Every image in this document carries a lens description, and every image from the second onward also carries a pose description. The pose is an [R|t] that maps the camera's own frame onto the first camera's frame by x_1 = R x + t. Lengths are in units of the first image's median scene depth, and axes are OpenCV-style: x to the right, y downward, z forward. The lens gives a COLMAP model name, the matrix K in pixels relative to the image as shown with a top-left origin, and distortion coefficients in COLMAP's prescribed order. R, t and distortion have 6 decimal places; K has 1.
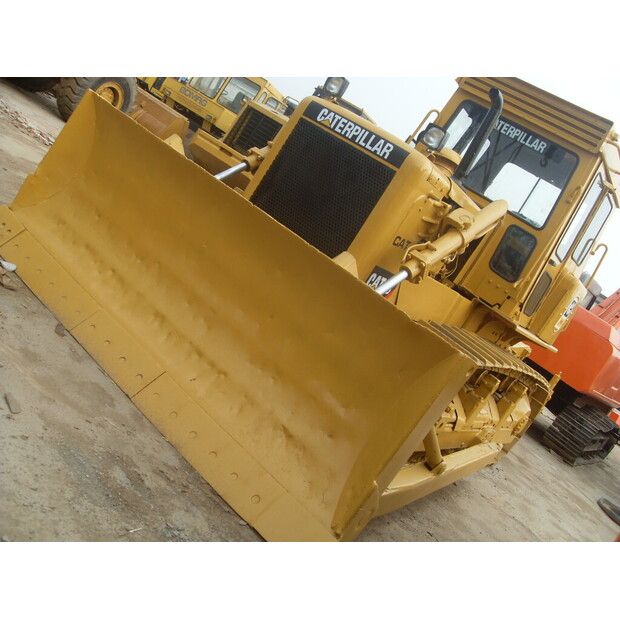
lens RADIAL K [[695.2, 0, 305.9], [0, 695.2, 307.9], [0, 0, 1]] dist [-0.184730, 0.171500]
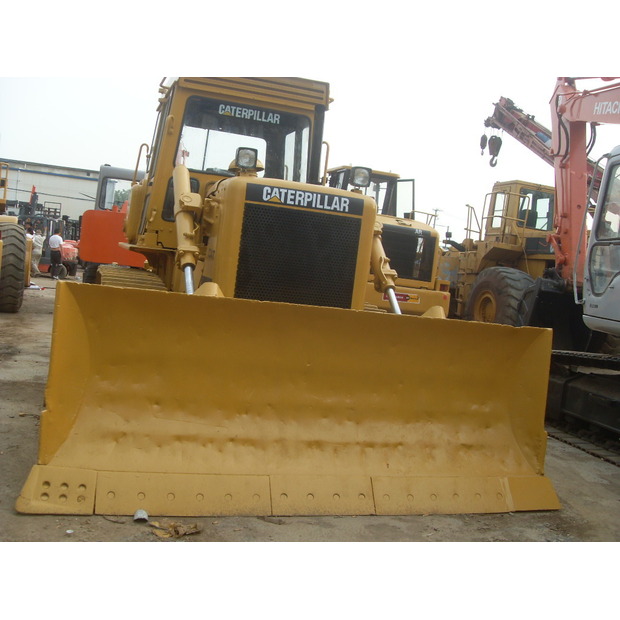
lens RADIAL K [[695.2, 0, 305.9], [0, 695.2, 307.9], [0, 0, 1]] dist [-0.184730, 0.171500]
pose [[0.563558, -0.519428, 0.642337, -0.736533], [0.362171, 0.854220, 0.373015, -0.527029], [-0.742452, 0.022420, 0.669524, 0.276166]]
